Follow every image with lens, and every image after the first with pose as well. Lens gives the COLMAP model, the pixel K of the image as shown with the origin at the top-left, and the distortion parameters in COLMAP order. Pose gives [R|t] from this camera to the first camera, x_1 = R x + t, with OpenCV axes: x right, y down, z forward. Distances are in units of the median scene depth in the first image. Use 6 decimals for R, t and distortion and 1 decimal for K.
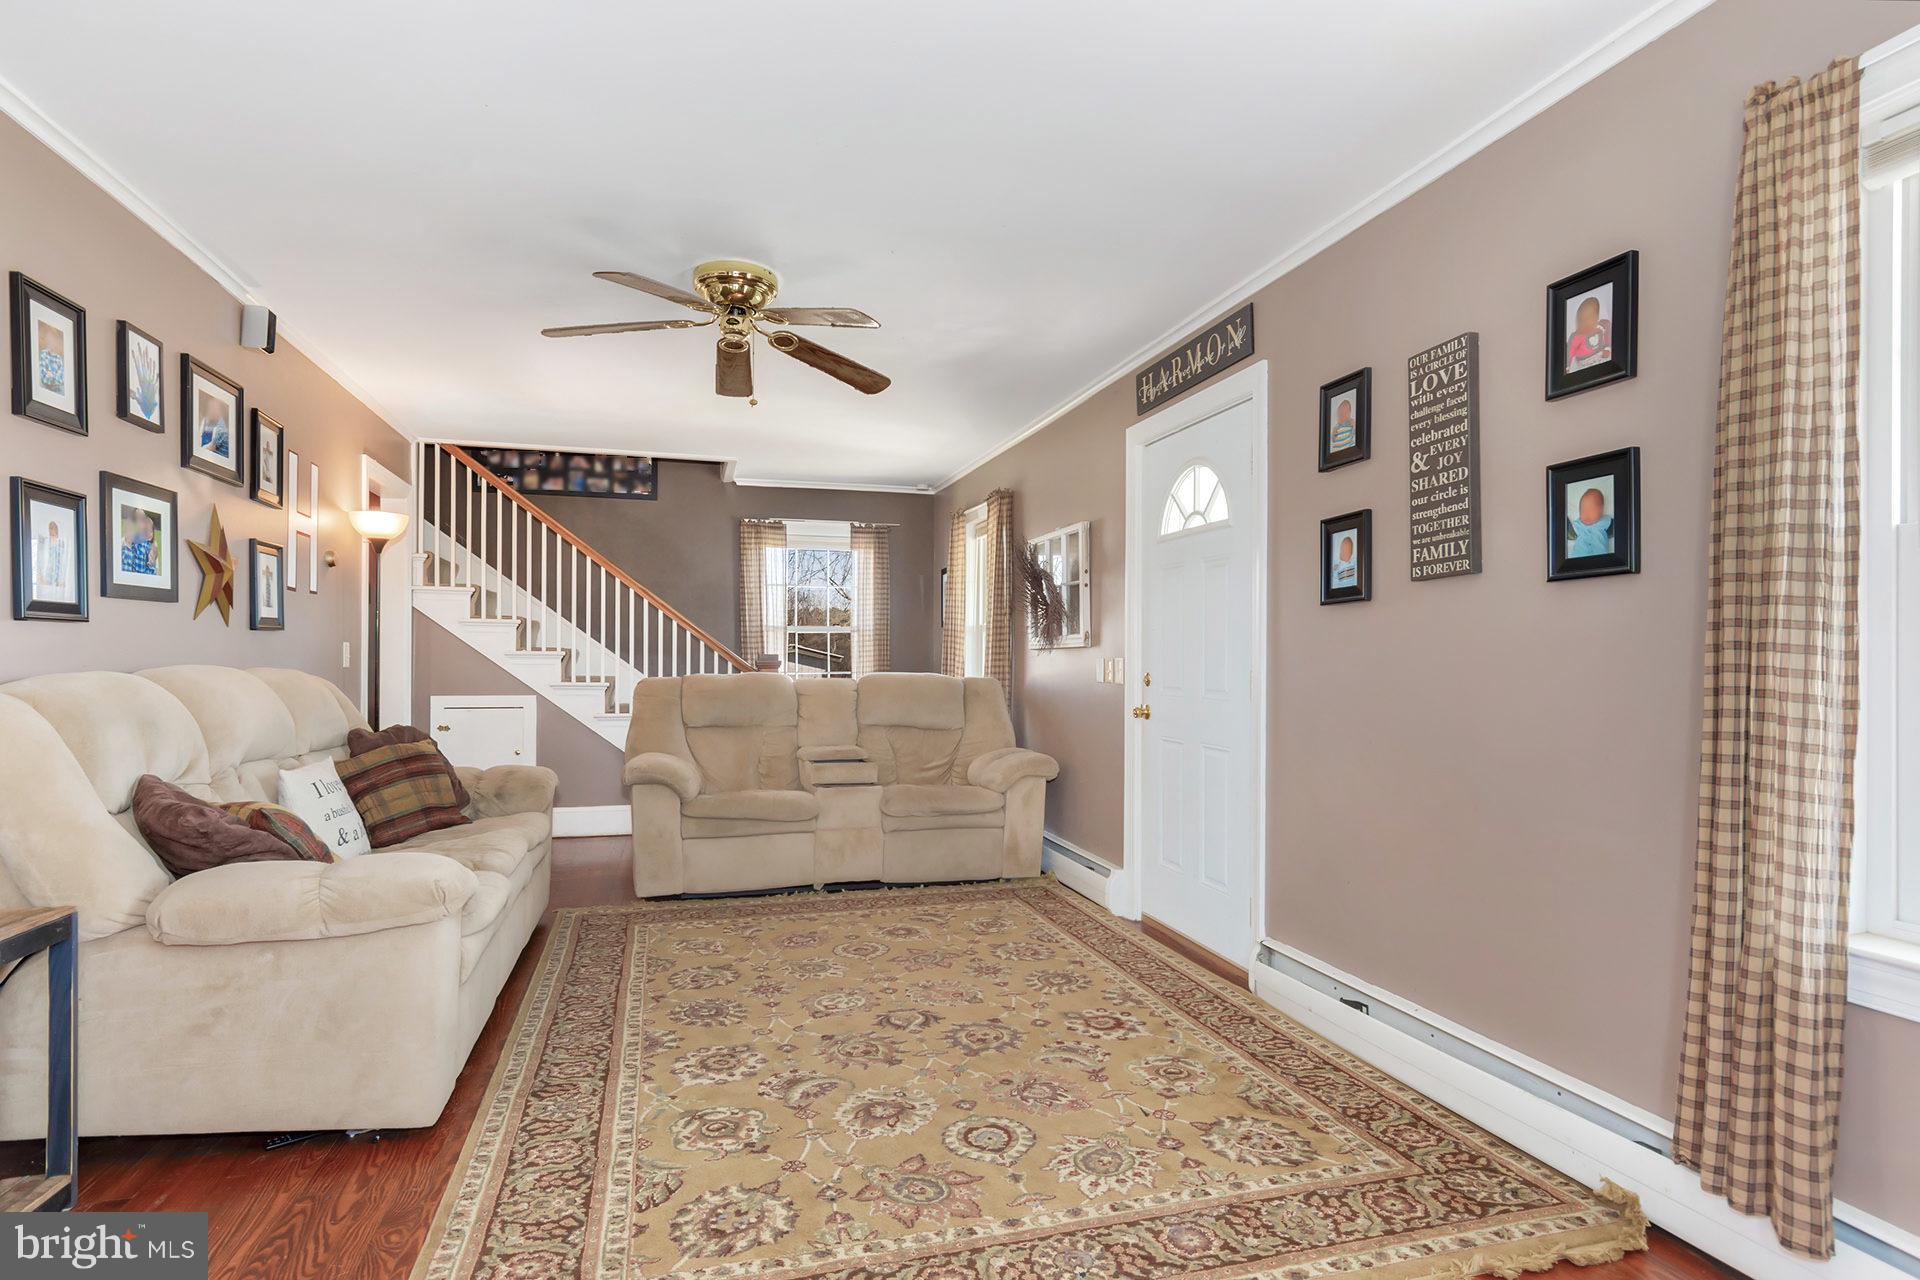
lens RADIAL K [[1005.9, 0, 965.2], [0, 1005.9, 644.2], [0, 0, 1]] dist [0.000647, -0.002656]
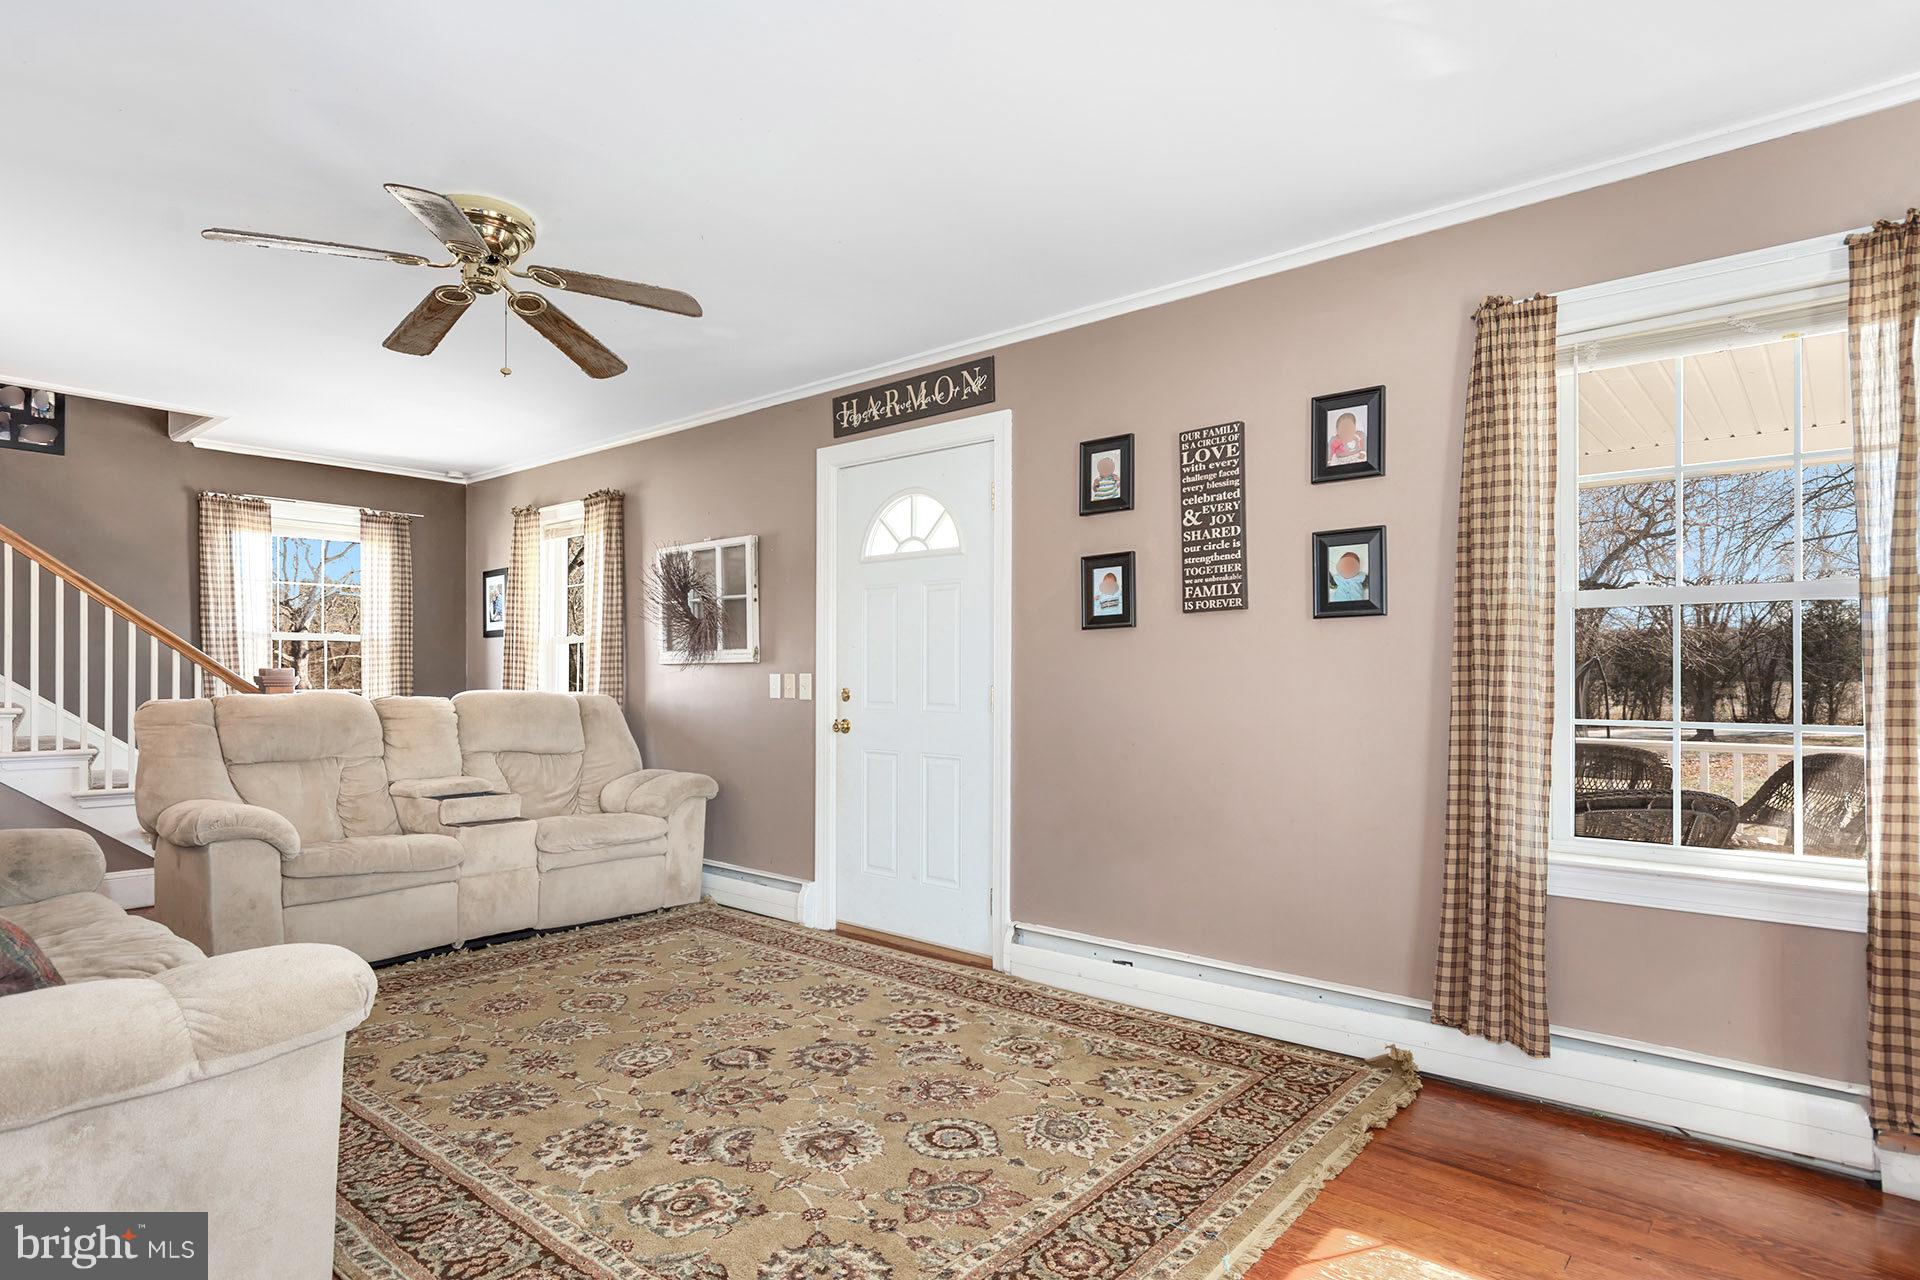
lens RADIAL K [[1008.8, 0, 965.4], [0, 1008.8, 660.8], [0, 0, 1]] dist [0.021842, -0.027742]
pose [[0.836115, 0.006704, 0.548513, -0.405284], [-0.008098, 0.999967, 0.000122, -0.001368], [-0.548494, -0.004543, 0.836142, 0.090957]]
